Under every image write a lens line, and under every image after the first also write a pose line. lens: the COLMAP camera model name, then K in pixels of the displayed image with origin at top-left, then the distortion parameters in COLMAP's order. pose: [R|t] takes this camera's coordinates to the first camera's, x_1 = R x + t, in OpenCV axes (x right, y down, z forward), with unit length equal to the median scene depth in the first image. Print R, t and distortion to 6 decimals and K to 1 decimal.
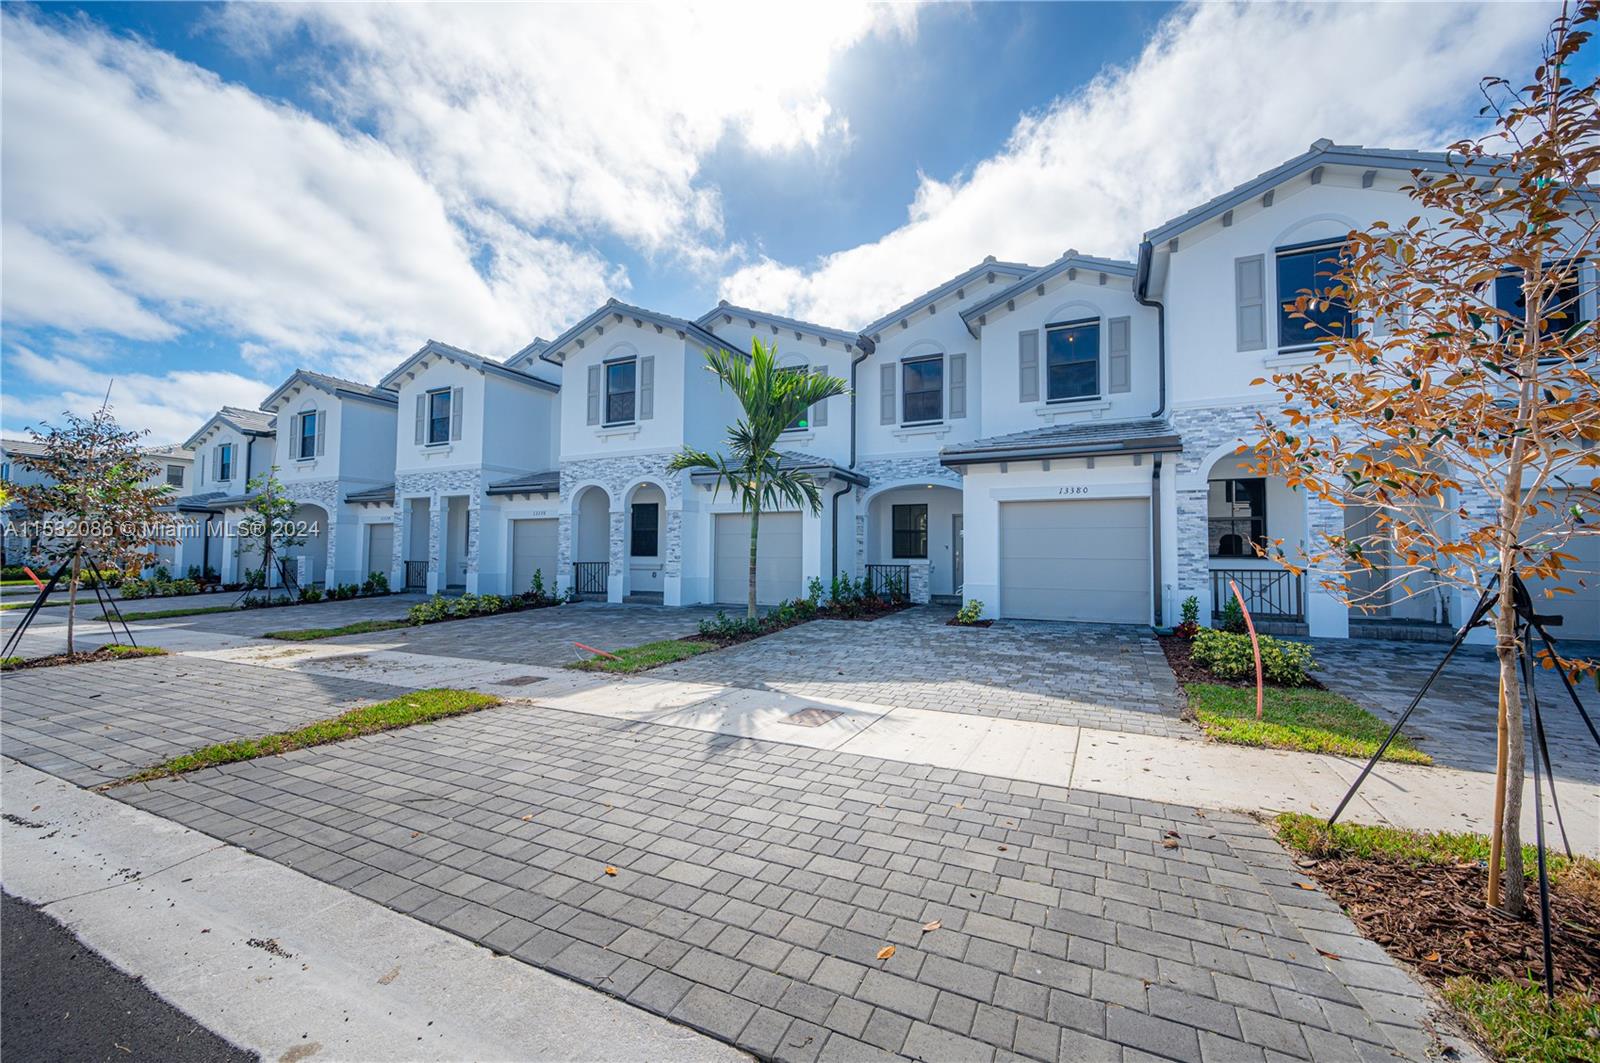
lens RADIAL K [[630.7, 0, 800.6], [0, 630.7, 532.0], [0, 0, 1]] dist [0.007013, 0.000300]
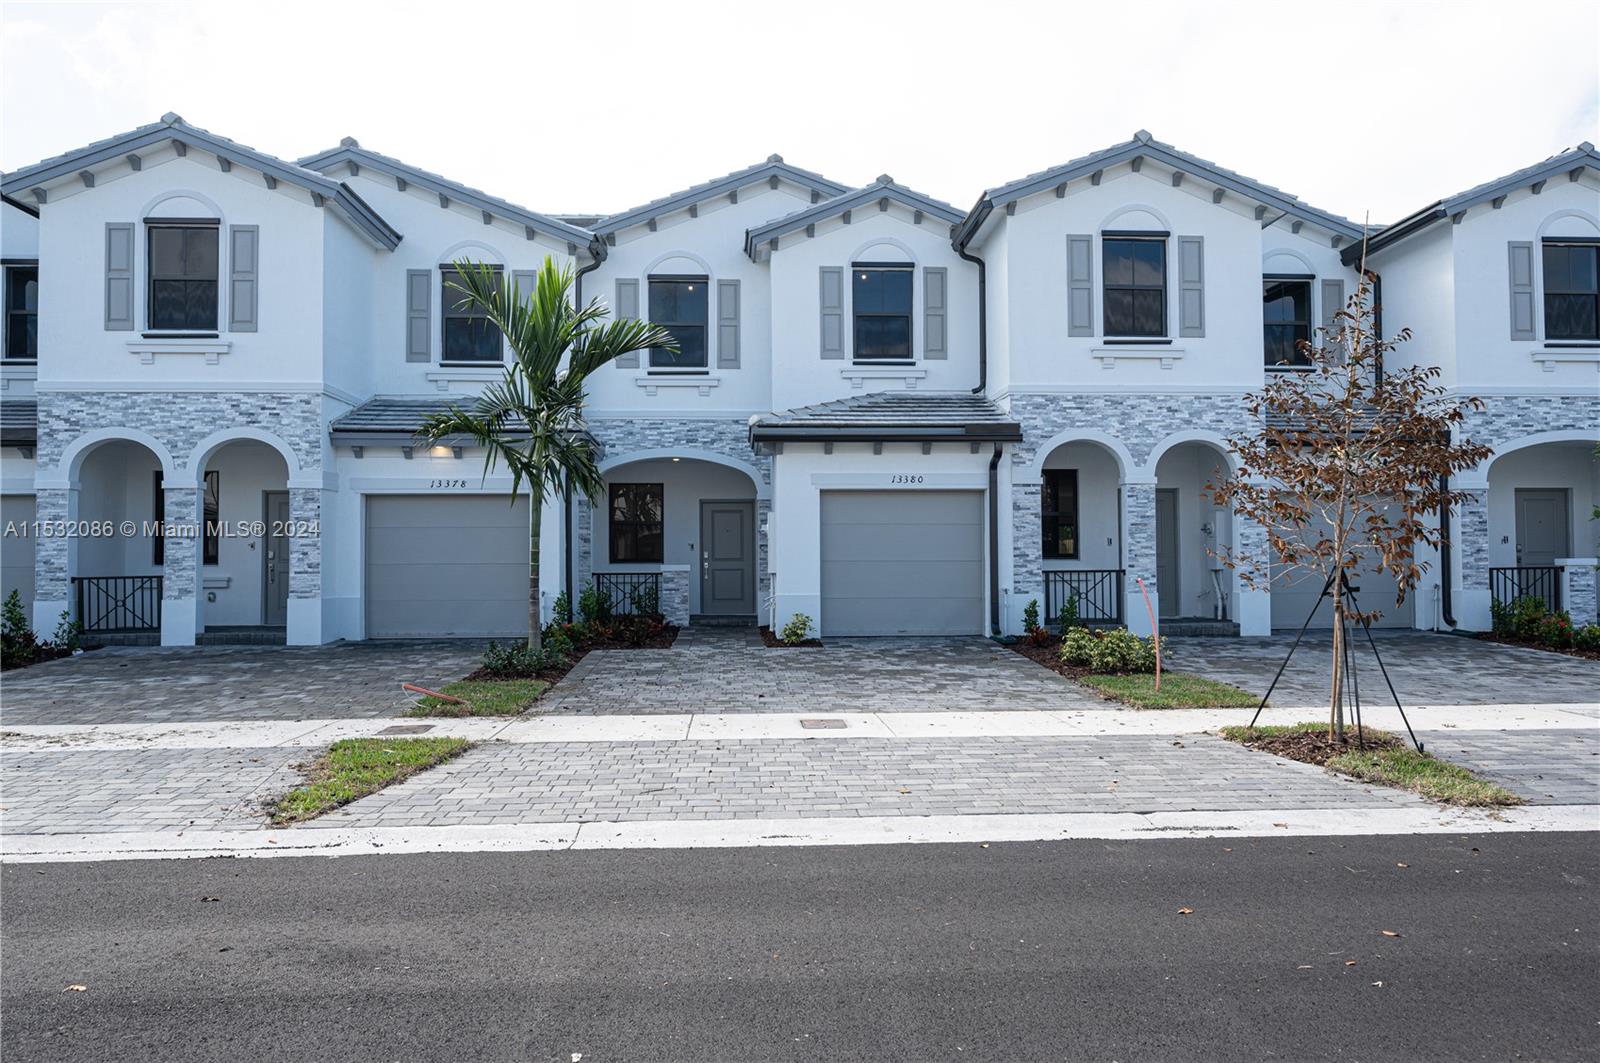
lens RADIAL K [[1141.1, 0, 801.3], [0, 1141.1, 530.9], [0, 0, 1]] dist [0.006305, -0.000923]
pose [[0.878845, 0.001980, 0.477103, -0.370349], [-0.008619, 0.999894, 0.011726, -0.012711], [-0.477030, -0.014417, 0.878769, -0.235792]]
